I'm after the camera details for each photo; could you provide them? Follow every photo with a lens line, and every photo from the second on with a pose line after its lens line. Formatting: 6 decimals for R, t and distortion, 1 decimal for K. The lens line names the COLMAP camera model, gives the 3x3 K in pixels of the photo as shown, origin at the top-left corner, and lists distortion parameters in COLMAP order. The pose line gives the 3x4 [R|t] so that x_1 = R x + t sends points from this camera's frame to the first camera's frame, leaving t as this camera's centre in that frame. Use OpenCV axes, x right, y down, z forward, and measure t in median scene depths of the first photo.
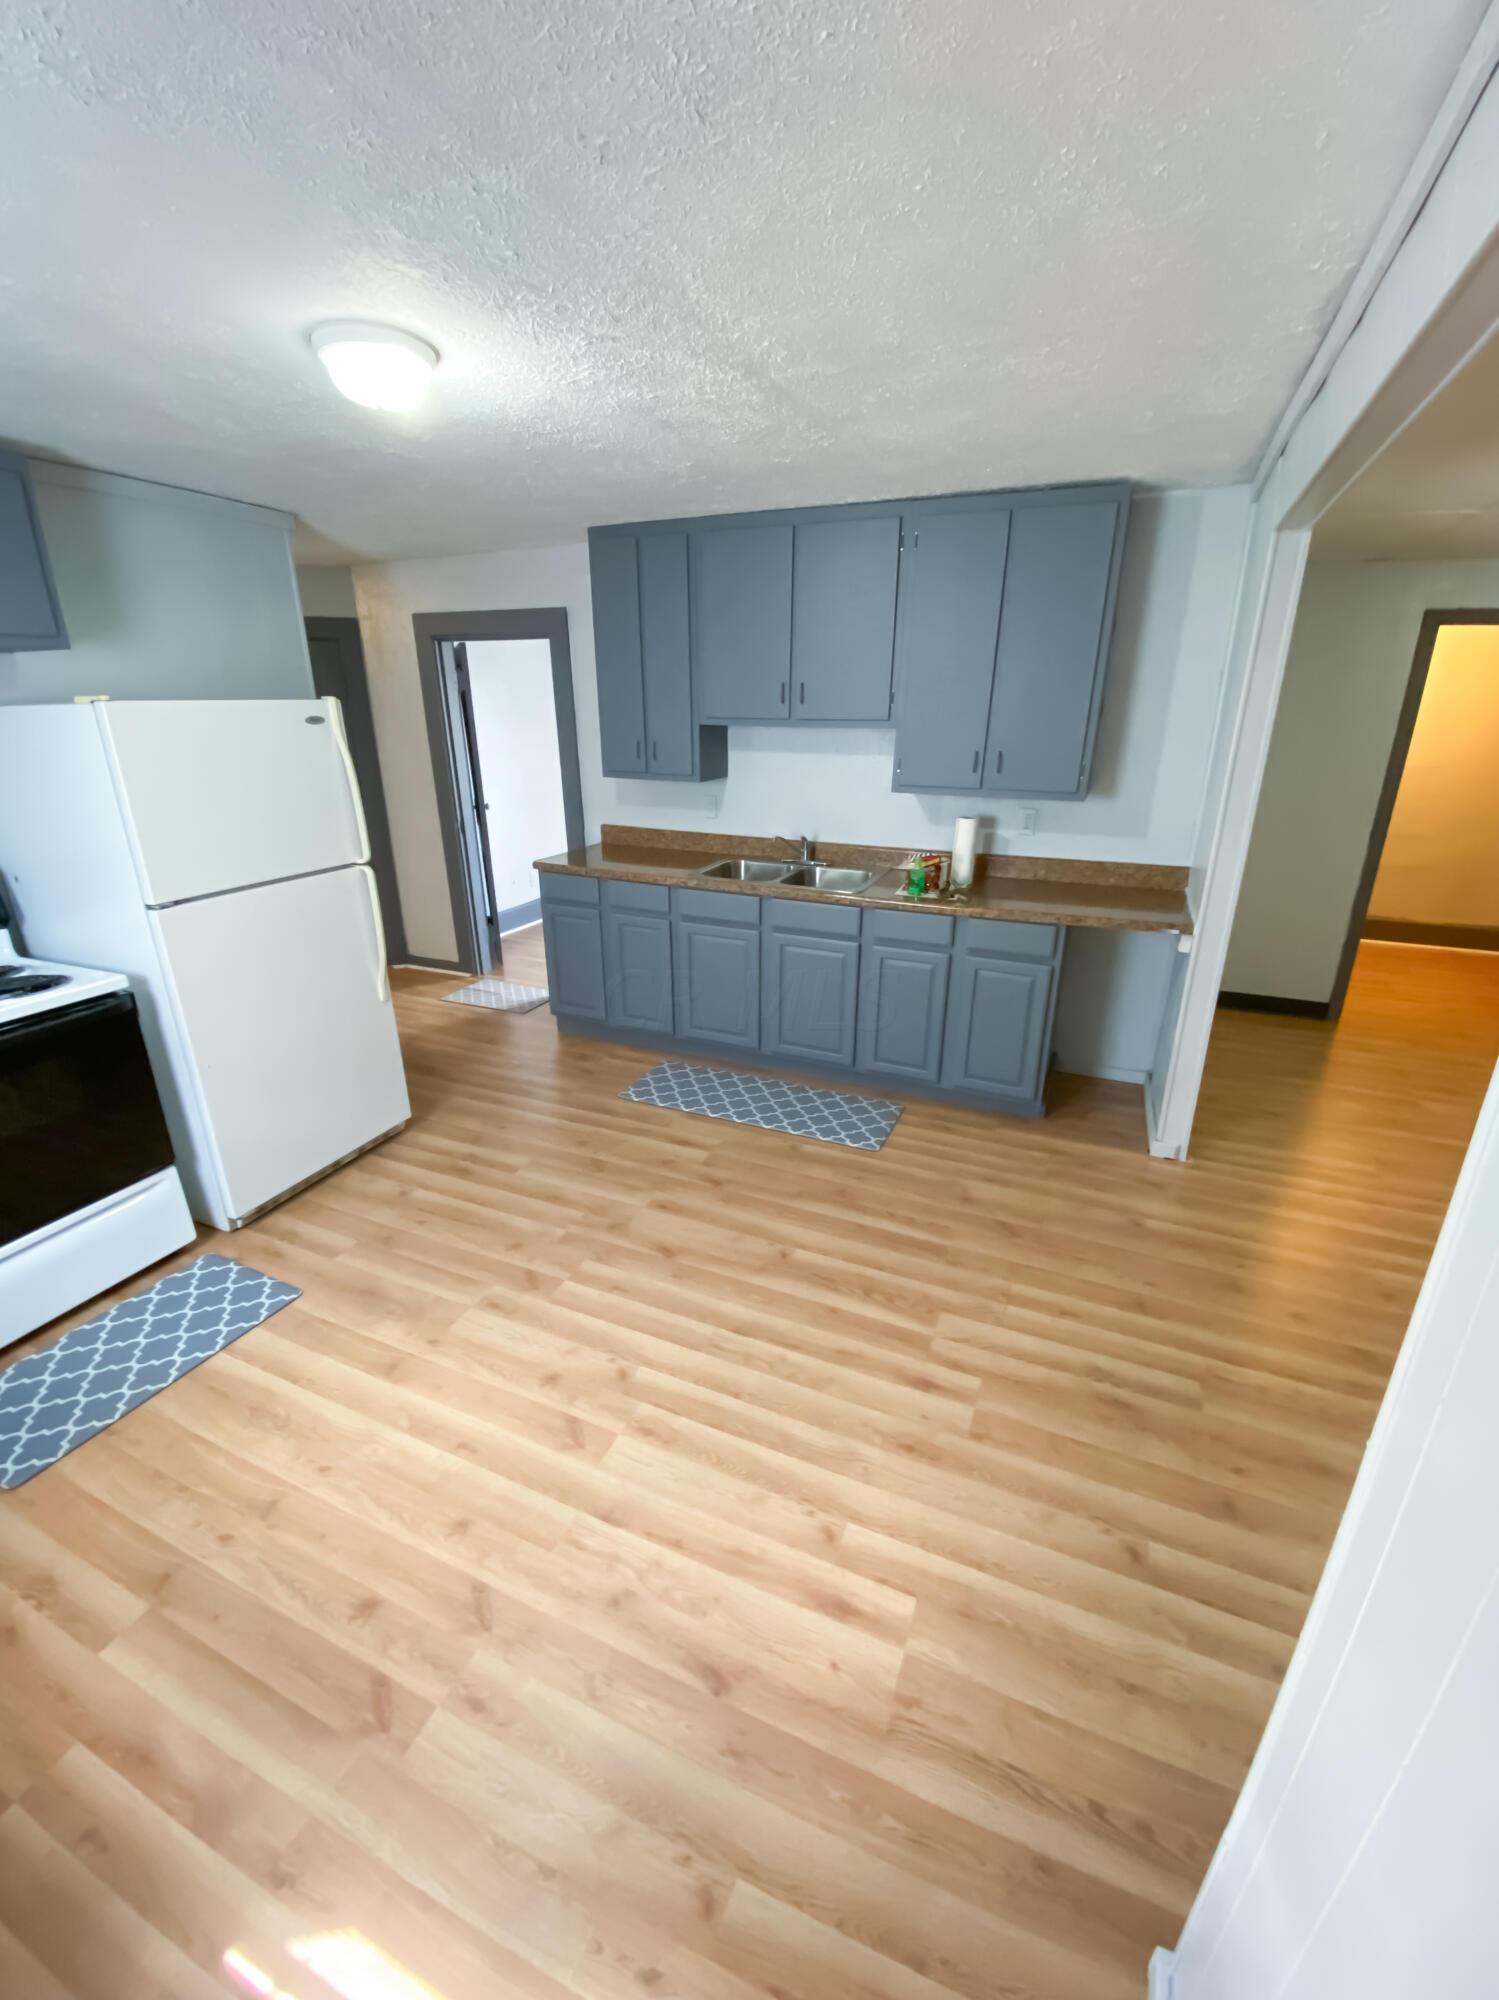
lens RADIAL K [[807.6, 0, 756.4], [0, 807.6, 998.4], [0, 0, 1]] dist [0.028356, -0.026884]
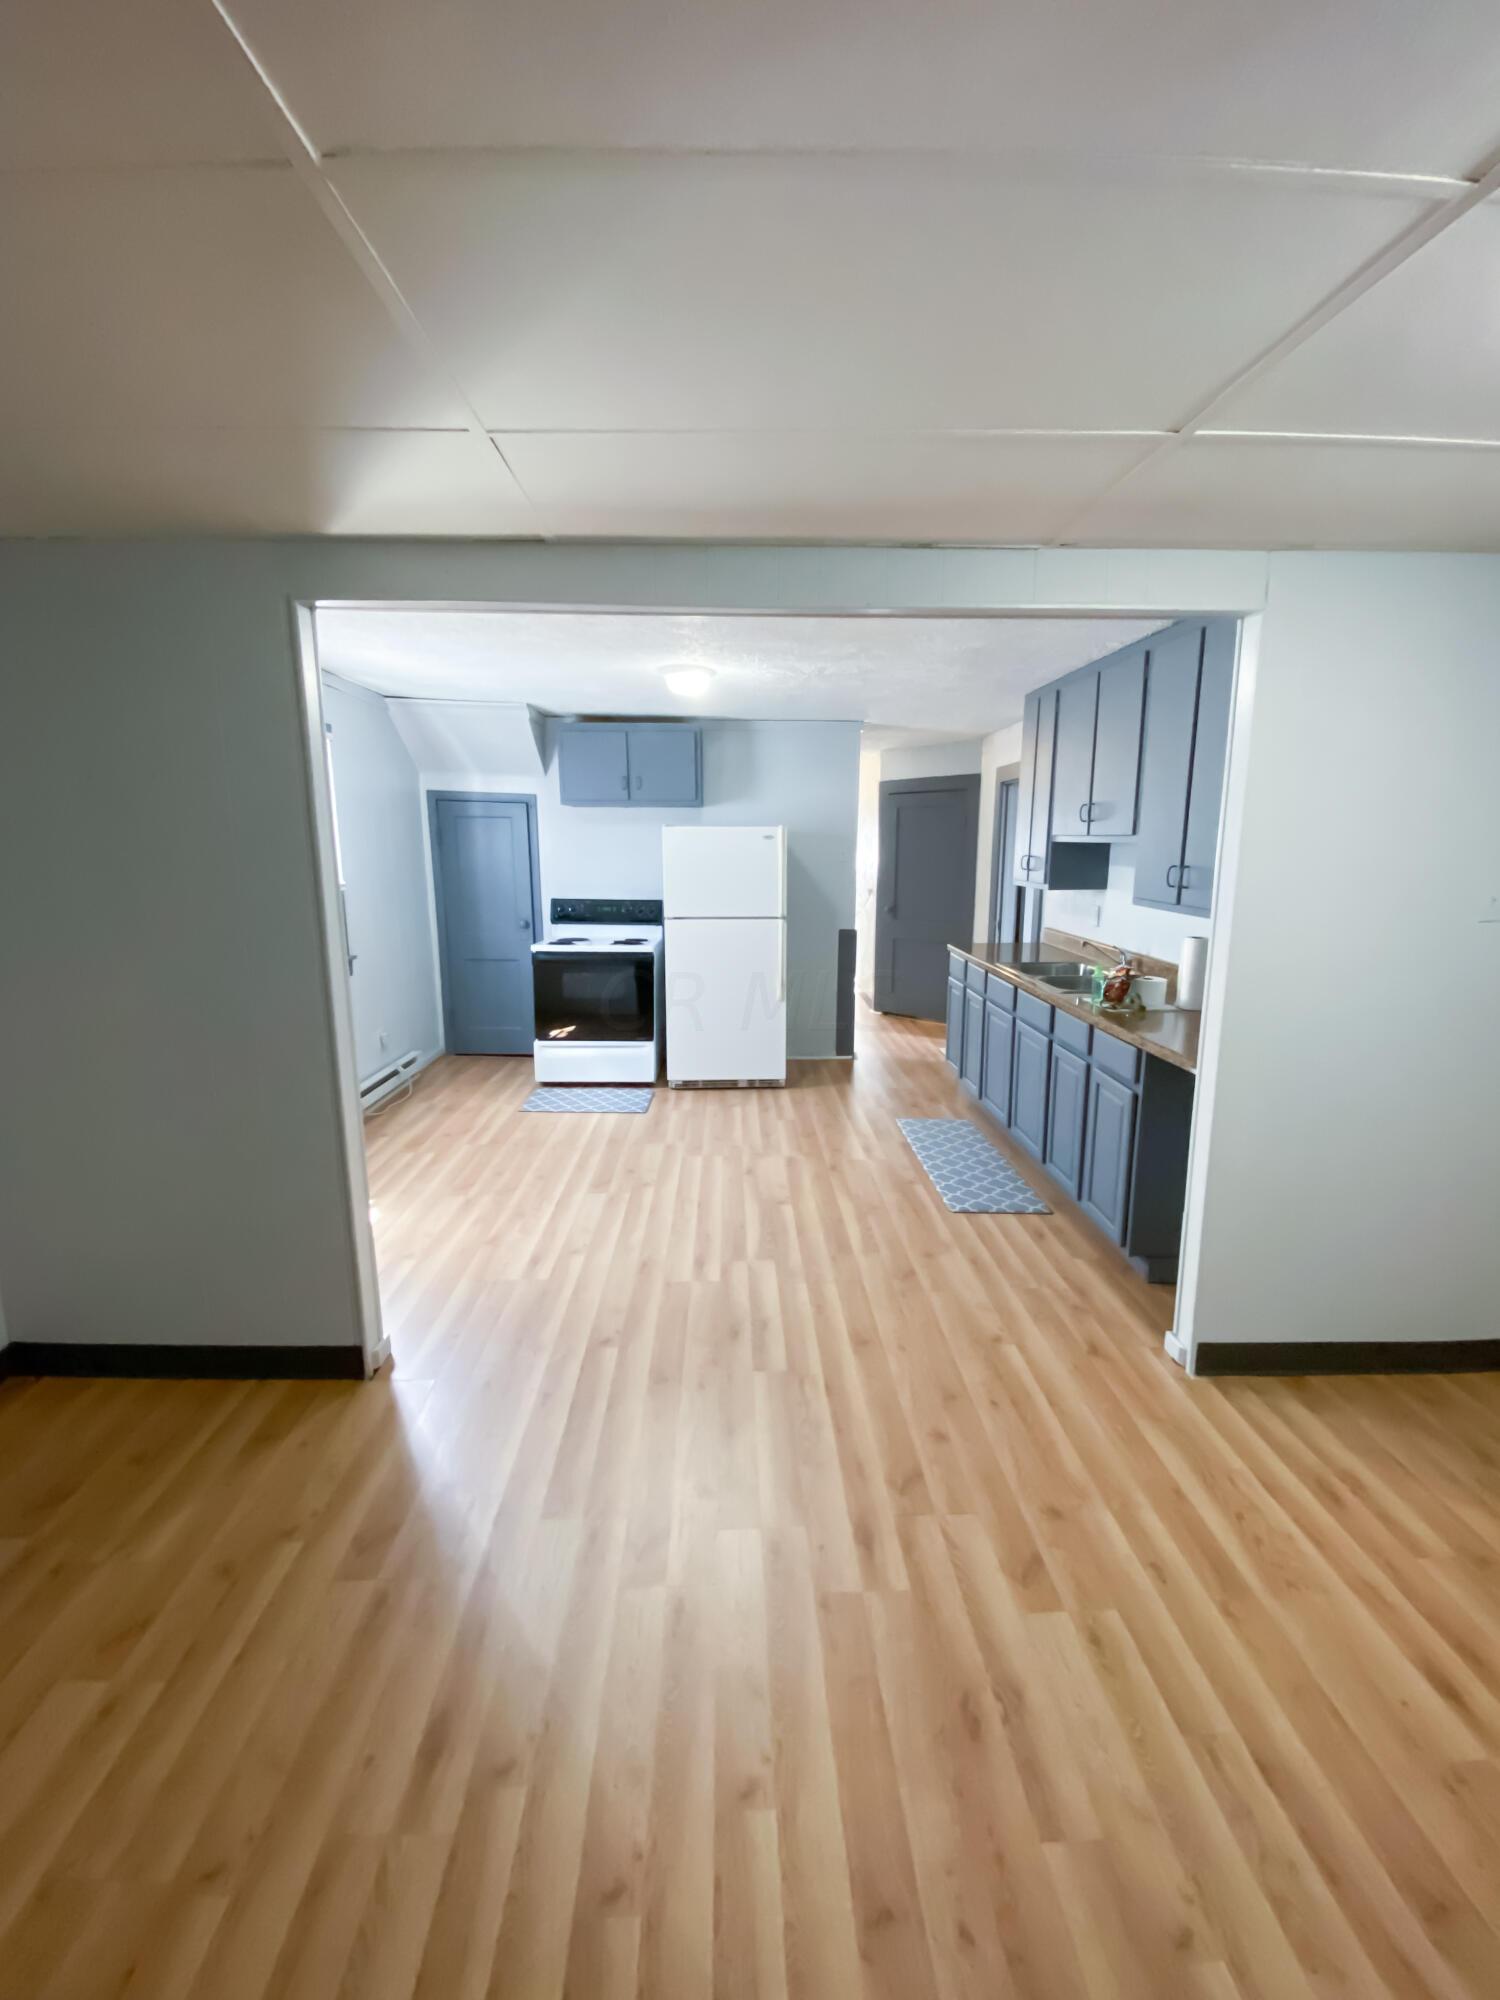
lens RADIAL K [[835.7, 0, 749.8], [0, 835.7, 992.6], [0, 0, 1]] dist [0.027274, -0.023653]
pose [[0.417688, 0.163466, -0.893765, 0.959141], [-0.318211, 0.947700, 0.024619, -0.029597], [0.851045, 0.274123, 0.447860, 0.177185]]
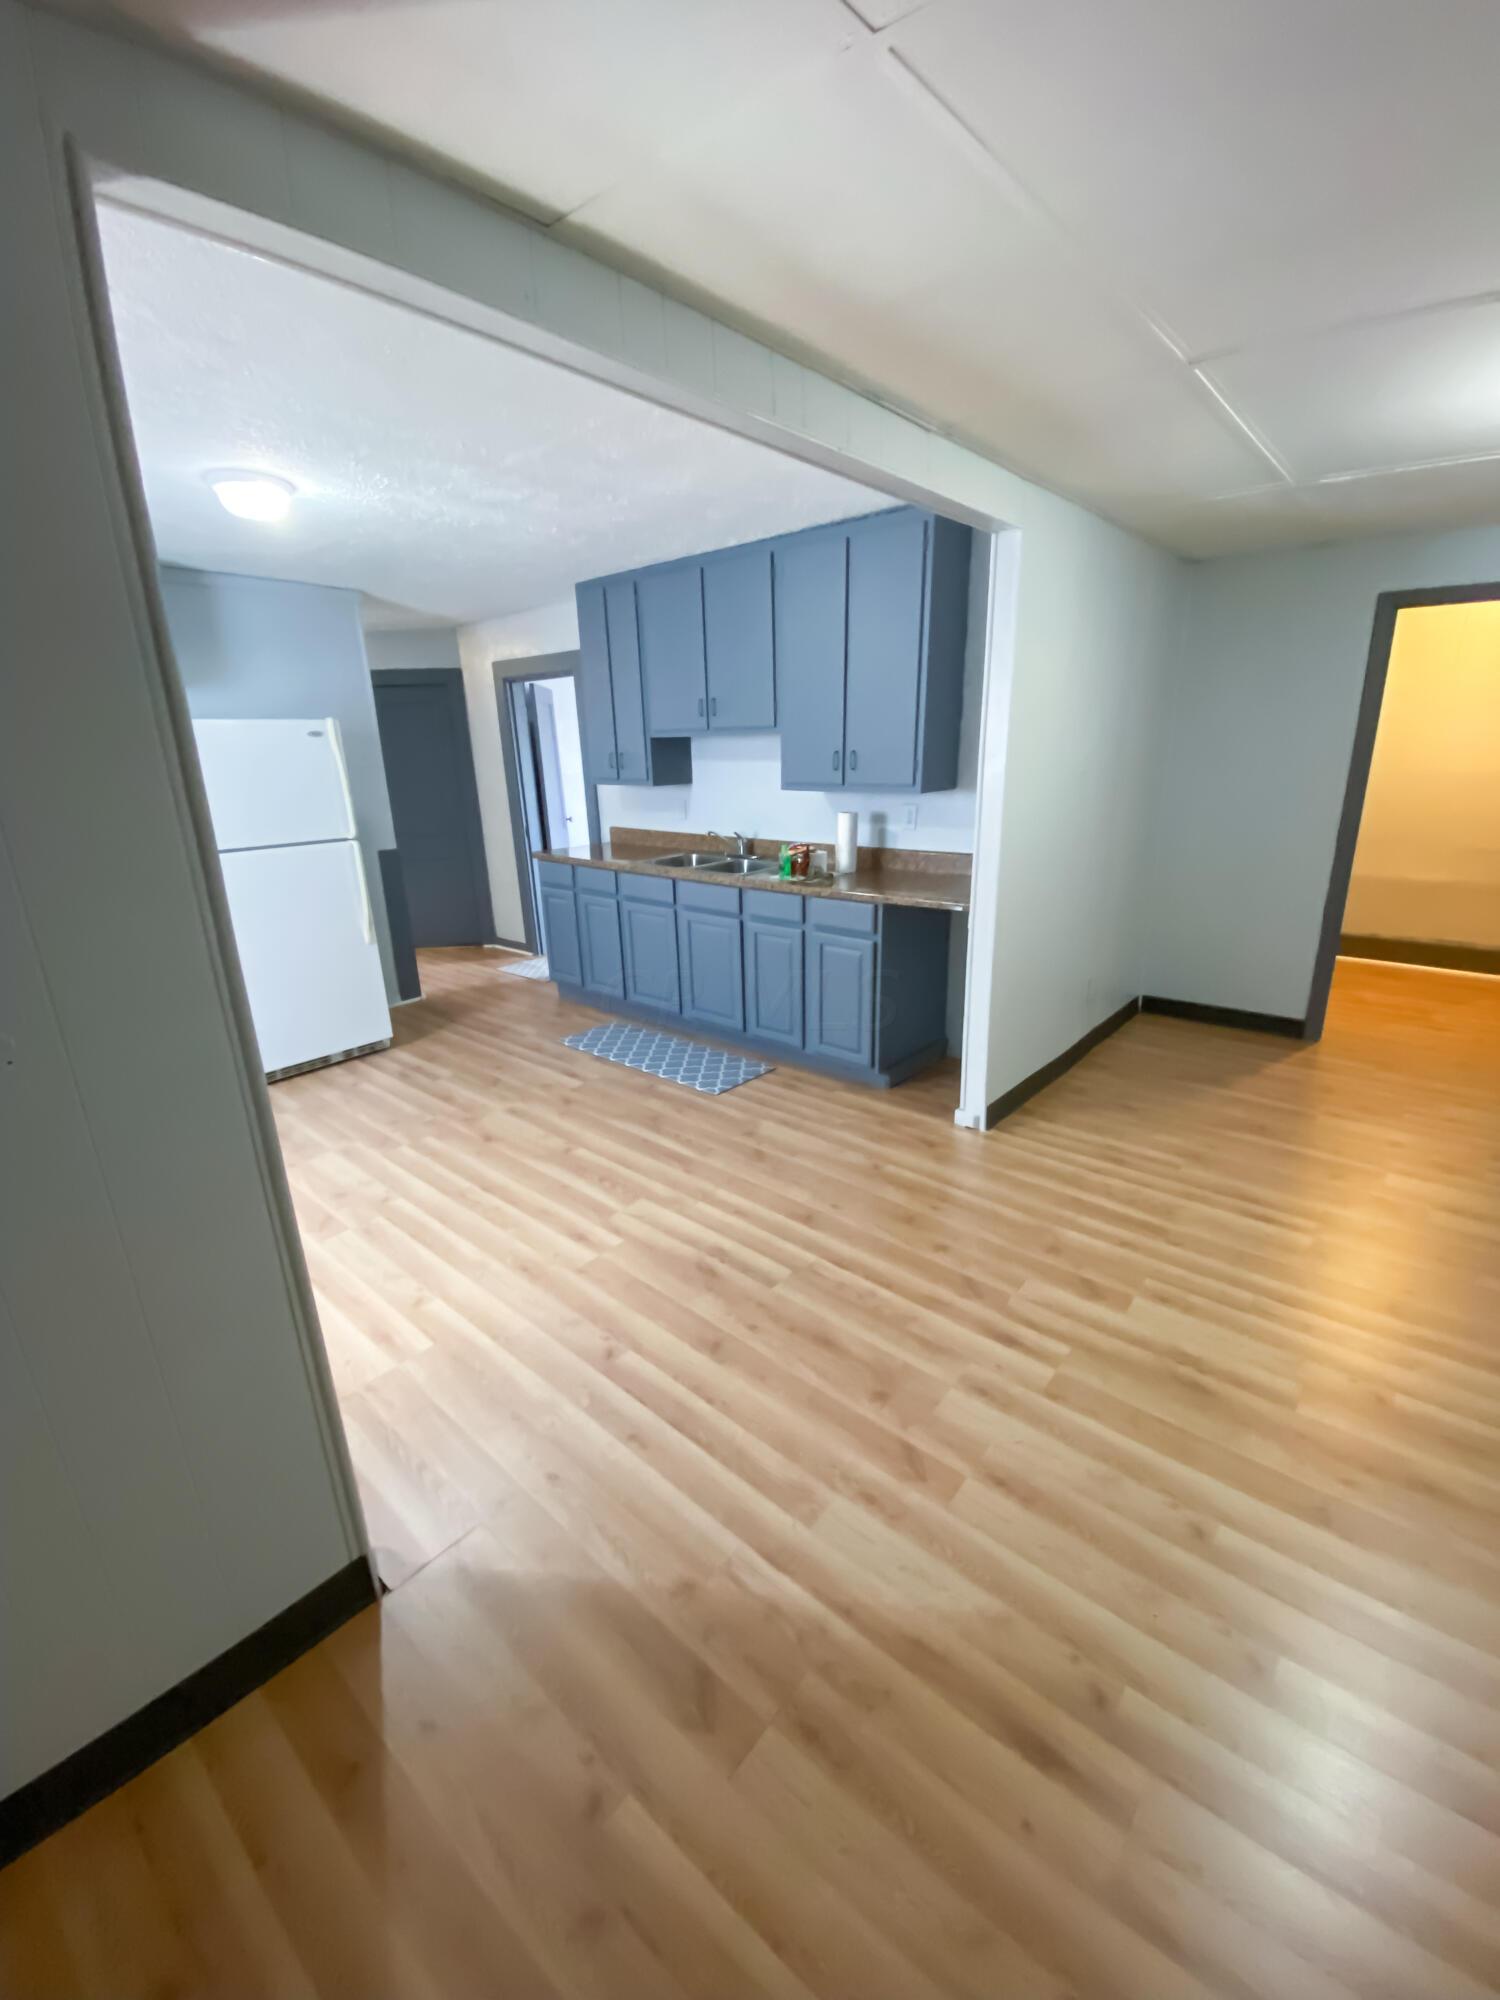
lens RADIAL K [[811.1, 0, 759.7], [0, 811.1, 992.9], [0, 0, 1]] dist [0.067128, -0.047826]
pose [[0.953359, 0.063105, -0.295168, 0.522441], [-0.079843, 0.995792, -0.044990, 0.087922], [0.291087, 0.066459, 0.954386, -0.089076]]
